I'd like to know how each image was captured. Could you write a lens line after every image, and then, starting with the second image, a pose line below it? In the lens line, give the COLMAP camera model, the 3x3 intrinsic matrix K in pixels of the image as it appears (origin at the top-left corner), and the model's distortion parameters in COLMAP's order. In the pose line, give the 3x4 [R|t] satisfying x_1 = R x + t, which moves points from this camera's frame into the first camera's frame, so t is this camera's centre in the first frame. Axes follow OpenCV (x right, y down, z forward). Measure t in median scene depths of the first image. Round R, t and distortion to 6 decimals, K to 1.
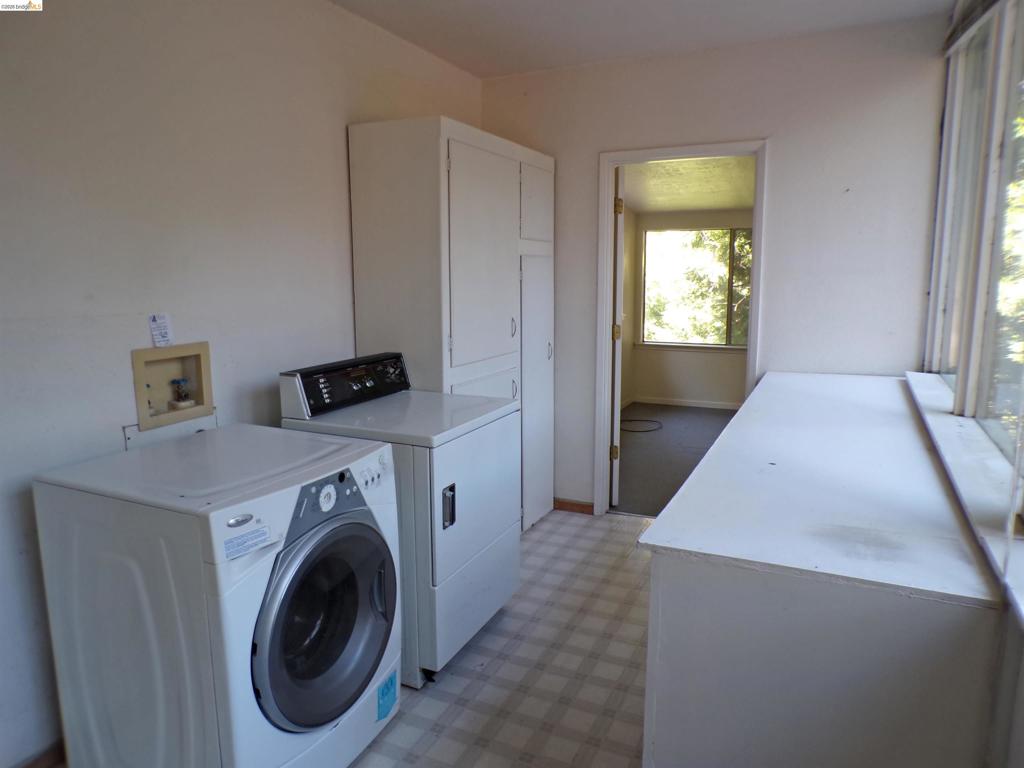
lens RADIAL K [[690.5, 0, 509.0], [0, 690.5, 386.0], [0, 0, 1]] dist [-0.037735, 0.006561]
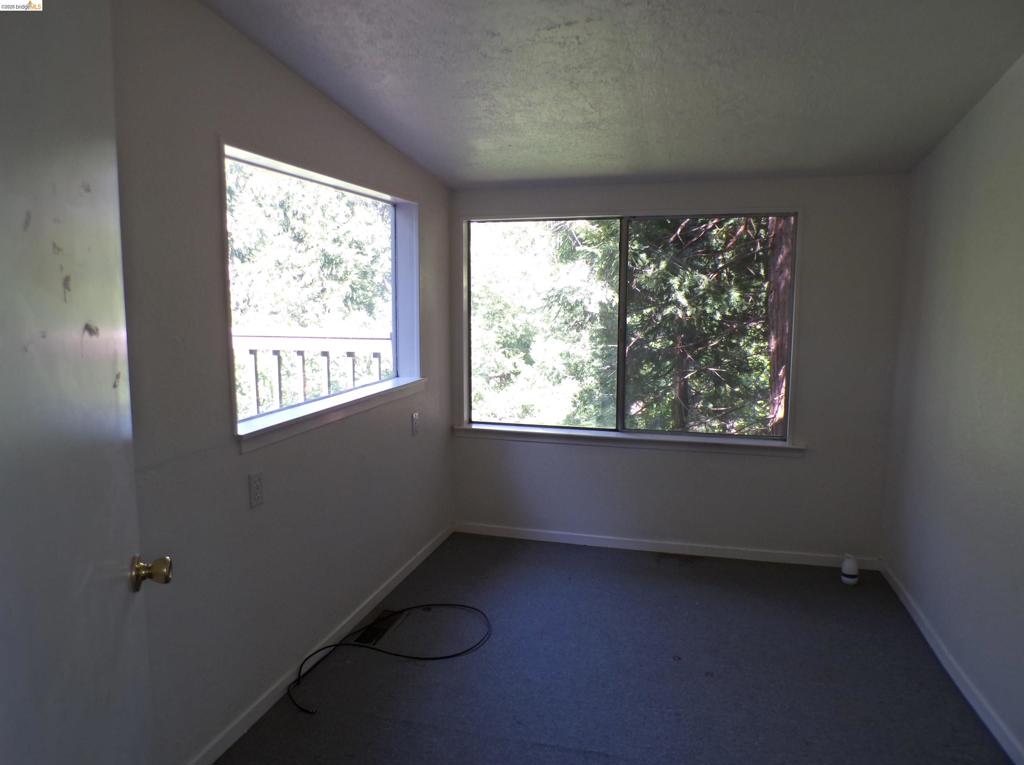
lens RADIAL K [[690.5, 0, 509.0], [0, 690.5, 384.5], [0, 0, 1]] dist [-0.037735, 0.006561]
pose [[0.985708, -0.012340, 0.168009, 0.120308], [0.017923, 0.999335, -0.031752, -0.068843], [-0.167505, 0.034309, 0.985274, 0.407606]]
